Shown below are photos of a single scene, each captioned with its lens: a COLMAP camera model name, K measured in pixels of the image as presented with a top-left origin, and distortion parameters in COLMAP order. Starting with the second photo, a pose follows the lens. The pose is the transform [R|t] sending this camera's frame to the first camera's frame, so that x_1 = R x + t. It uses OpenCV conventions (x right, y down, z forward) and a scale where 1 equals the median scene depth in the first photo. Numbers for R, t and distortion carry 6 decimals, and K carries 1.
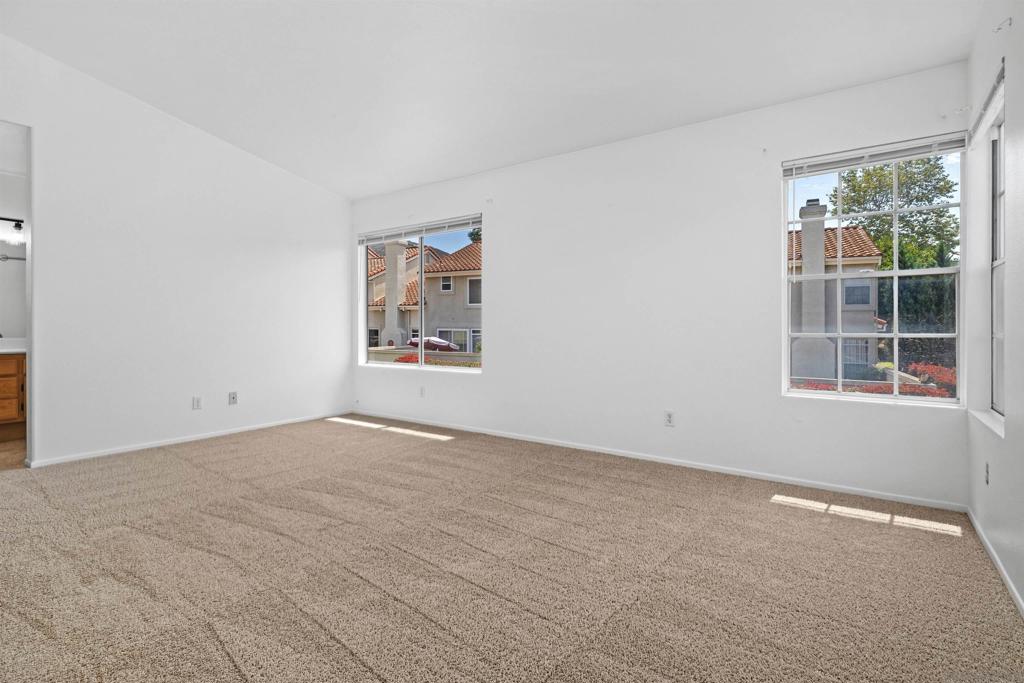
lens RADIAL K [[484.3, 0, 518.6], [0, 484.3, 342.0], [0, 0, 1]] dist [0.000759, 0.000228]
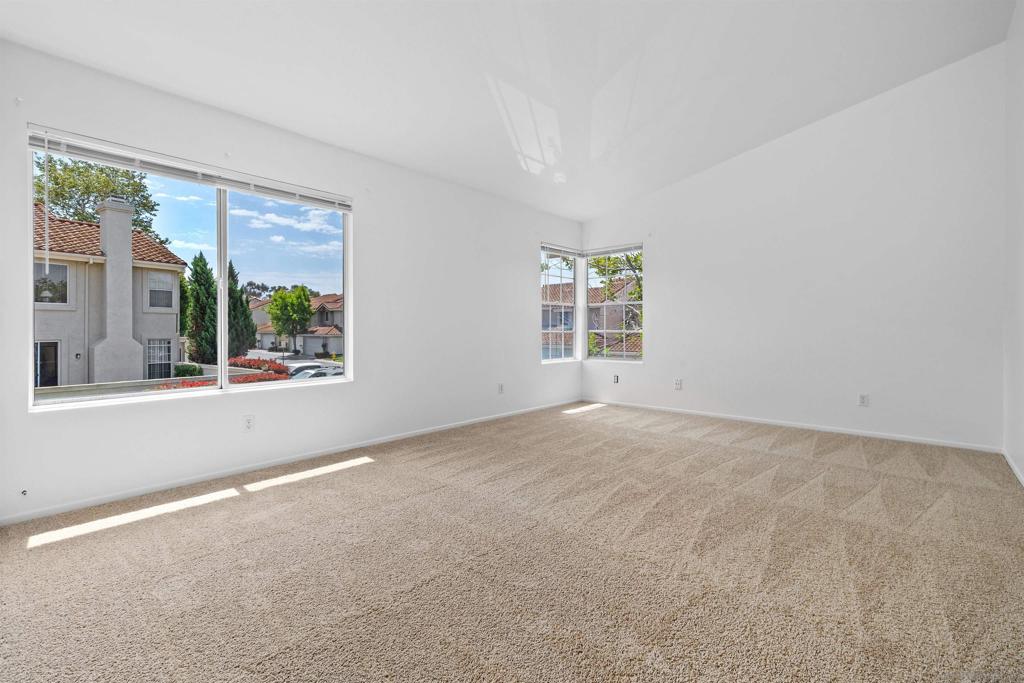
lens RADIAL K [[443.7, 0, 517.5], [0, 443.7, 333.5], [0, 0, 1]] dist [0.014721, -0.000254]
pose [[0.074275, 0.000004, 0.997238, -0.205066], [0.022313, 0.999750, -0.001666, -0.001420], [-0.996988, 0.022375, 0.074257, 0.163383]]
